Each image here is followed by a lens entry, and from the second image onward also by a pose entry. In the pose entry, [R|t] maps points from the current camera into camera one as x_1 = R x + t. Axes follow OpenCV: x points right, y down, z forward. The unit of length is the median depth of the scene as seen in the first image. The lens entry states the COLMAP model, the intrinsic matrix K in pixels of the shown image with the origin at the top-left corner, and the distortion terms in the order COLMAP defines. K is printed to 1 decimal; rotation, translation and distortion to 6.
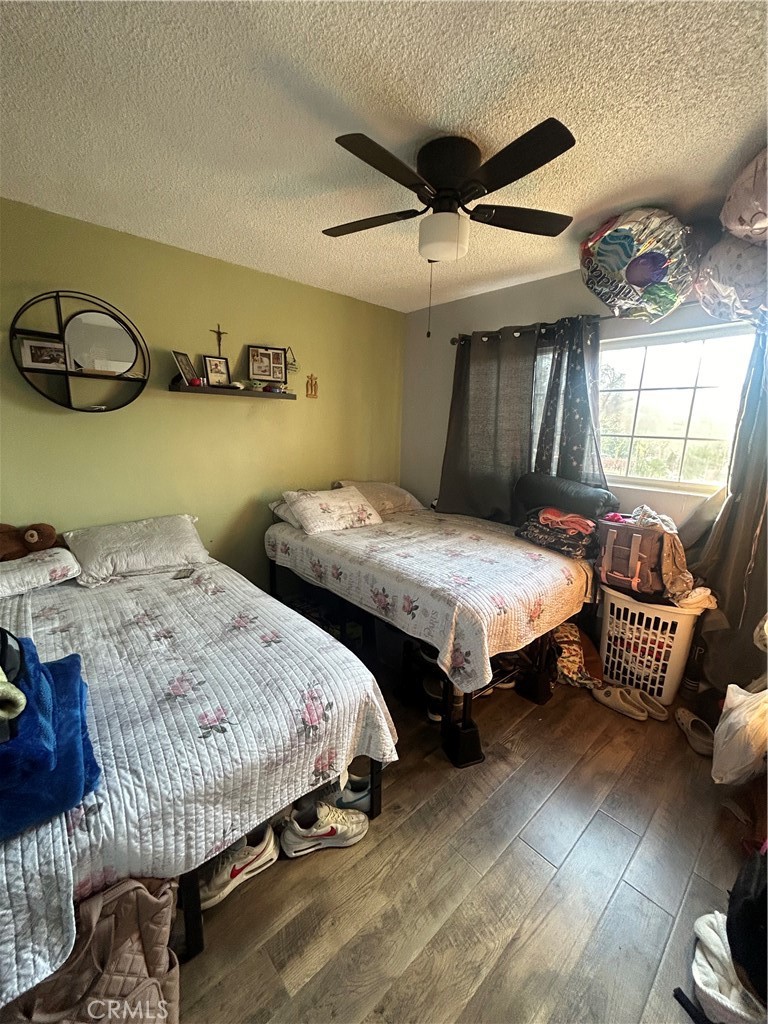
lens RADIAL K [[413.3, 0, 381.7], [0, 413.3, 512.1], [0, 0, 1]] dist [-0.000321, 0.000364]
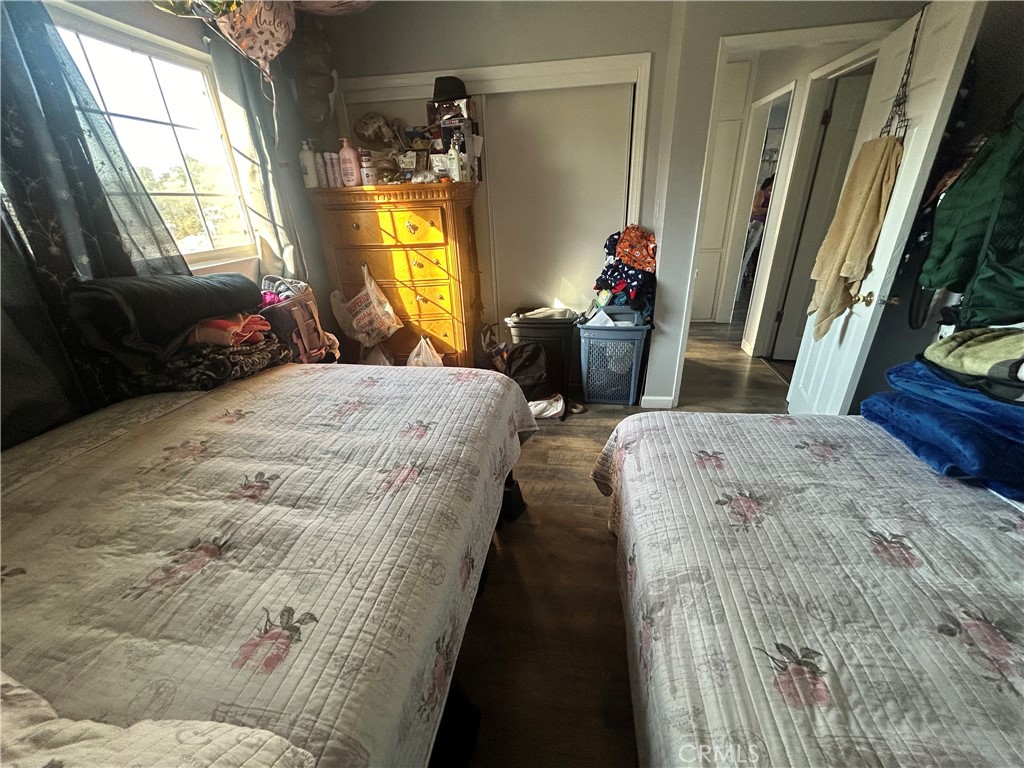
lens RADIAL K [[413.3, 0, 510.9], [0, 413.3, 381.9], [0, 0, 1]] dist [-0.000321, 0.000364]
pose [[-0.645325, -0.318428, 0.694377, -0.405439], [0.170896, 0.825764, 0.537503, -0.229521], [-0.744547, 0.465530, -0.478468, 1.234444]]
